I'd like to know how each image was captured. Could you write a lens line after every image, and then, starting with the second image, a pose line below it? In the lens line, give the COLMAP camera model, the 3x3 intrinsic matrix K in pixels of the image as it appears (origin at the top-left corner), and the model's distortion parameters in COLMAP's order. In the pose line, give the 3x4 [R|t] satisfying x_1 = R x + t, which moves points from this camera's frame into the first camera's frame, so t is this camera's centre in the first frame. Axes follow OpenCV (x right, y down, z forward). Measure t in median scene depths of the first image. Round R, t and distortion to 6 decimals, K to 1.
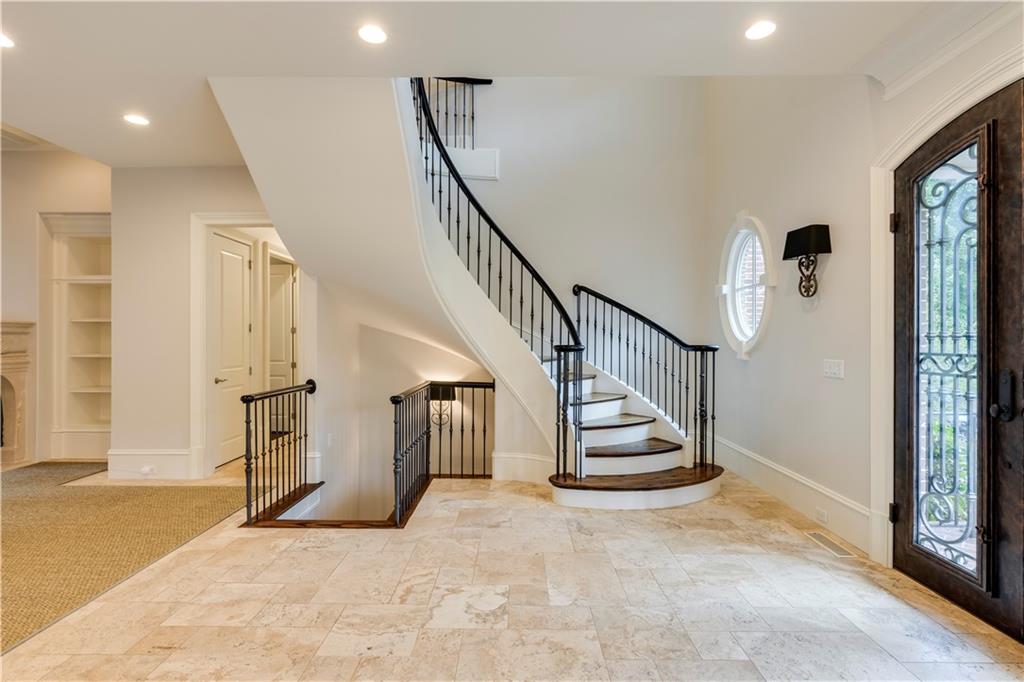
lens RADIAL K [[484.1, 0, 513.3], [0, 484.1, 339.3], [0, 0, 1]] dist [-0.002298, 0.000043]
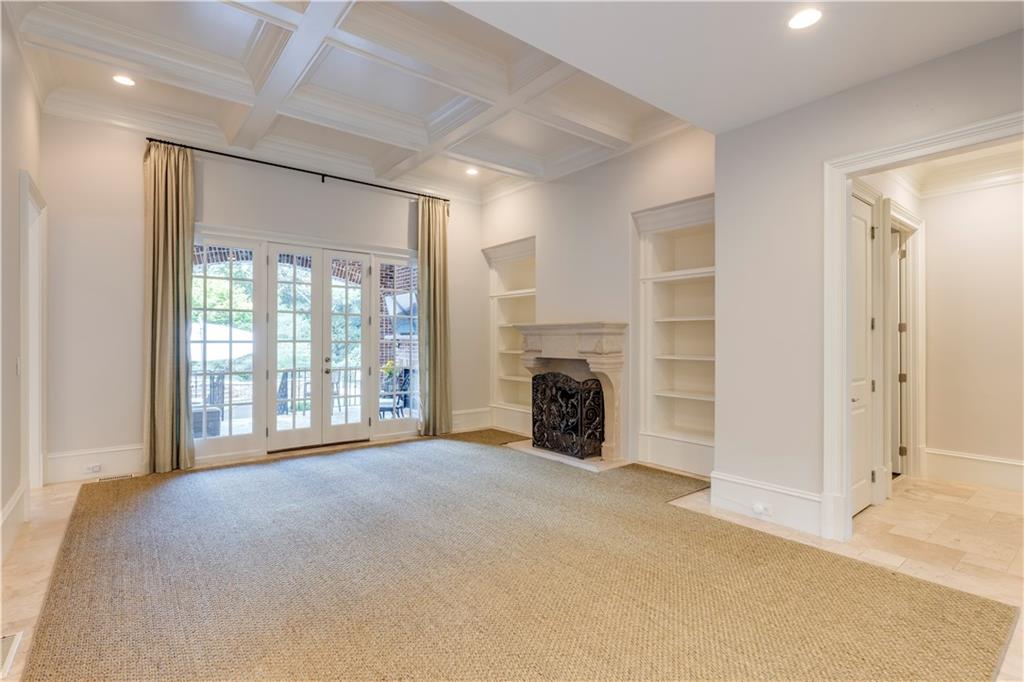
lens RADIAL K [[484.1, 0, 510.9], [0, 484.1, 338.8], [0, 0, 1]] dist [-0.002298, 0.000043]
pose [[0.633040, -0.000111, -0.774119, -0.371985], [-0.000123, 1.000000, -0.000244, -0.002295], [0.774119, 0.000250, 0.633040, 0.177562]]
